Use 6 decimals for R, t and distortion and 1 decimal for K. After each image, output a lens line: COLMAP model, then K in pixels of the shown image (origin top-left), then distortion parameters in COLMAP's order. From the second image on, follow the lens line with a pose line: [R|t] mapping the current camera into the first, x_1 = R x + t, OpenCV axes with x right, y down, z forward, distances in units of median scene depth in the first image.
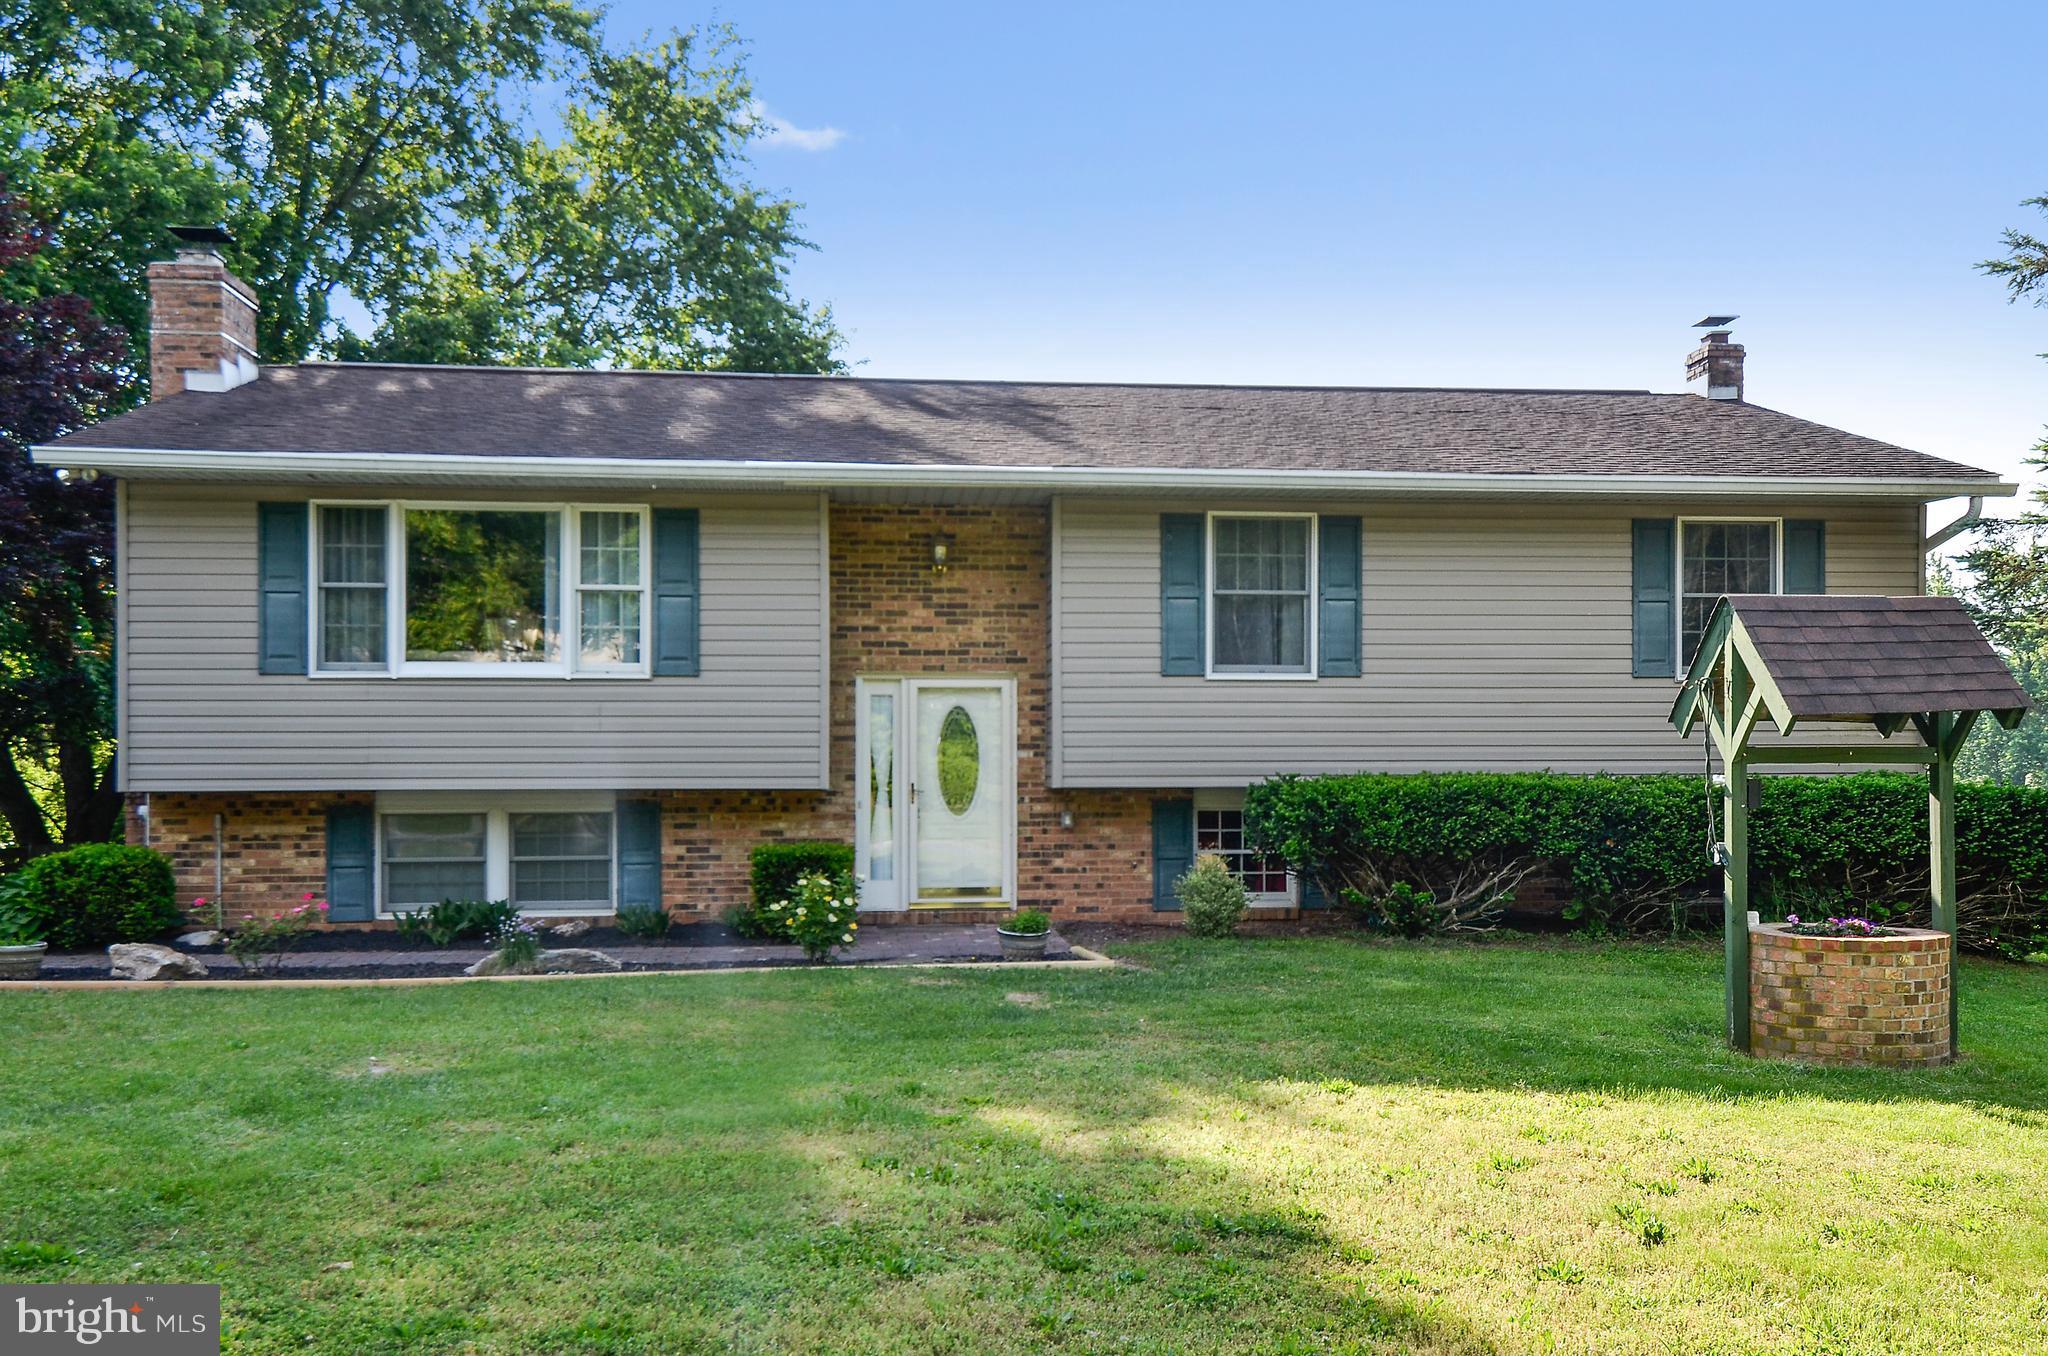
lens RADIAL K [[1130.8, 0, 1023.8], [0, 1130.8, 644.8], [0, 0, 1]] dist [0.015379, -0.001823]
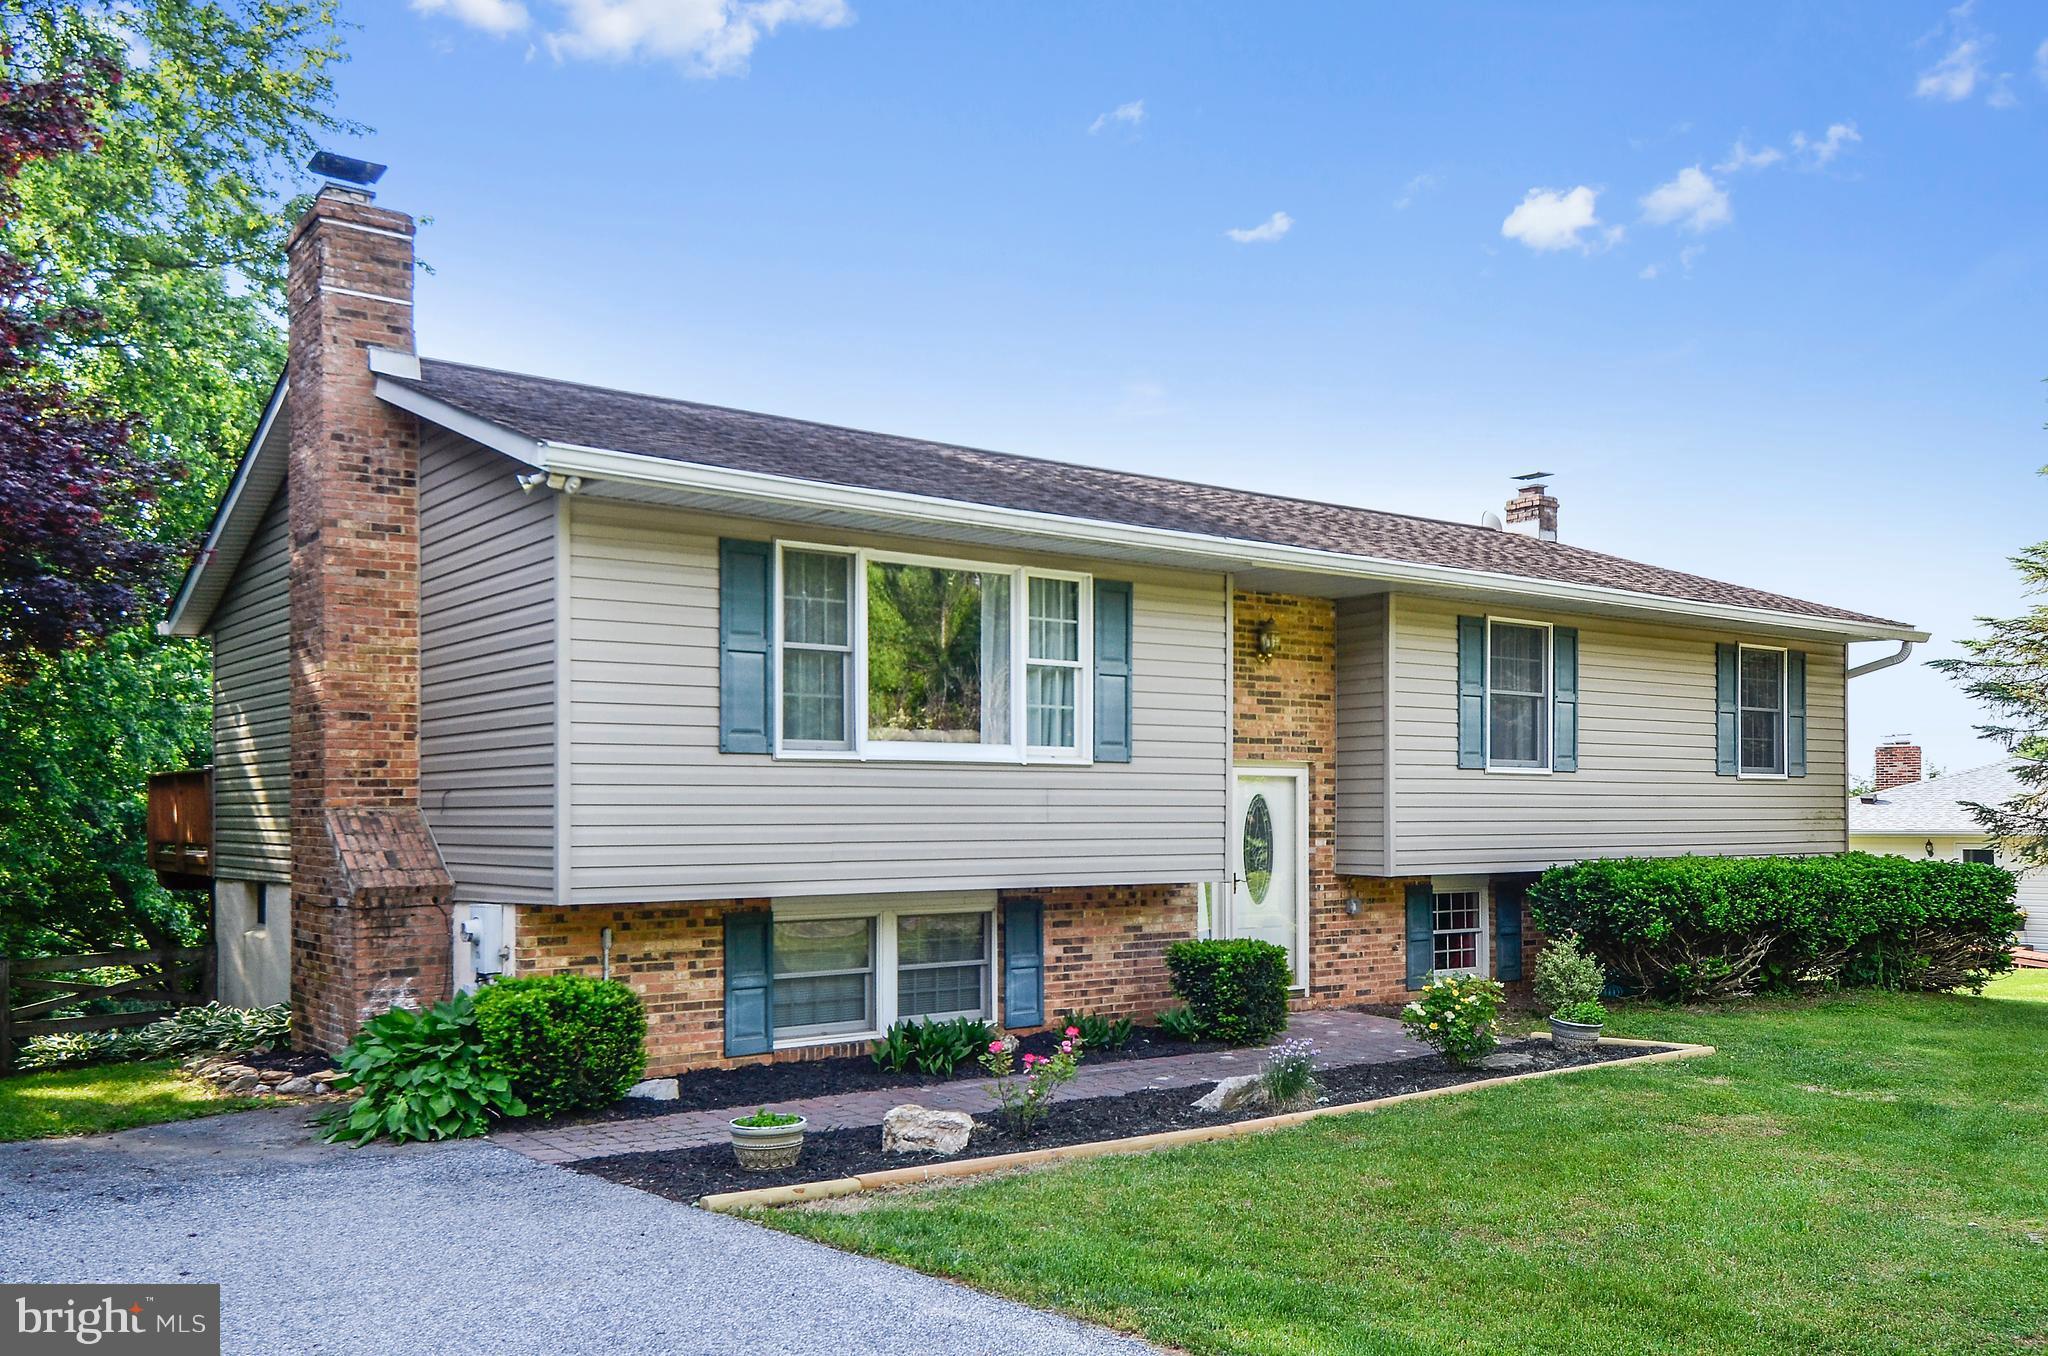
lens RADIAL K [[1089.6, 0, 1042.2], [0, 1089.6, 723.2], [0, 0, 1]] dist [0.051230, -0.050281]
pose [[0.942830, 0.030050, 0.331917, -0.610024], [-0.030785, 0.999521, -0.003045, 0.000206], [-0.331849, -0.007348, 0.943304, 0.170020]]
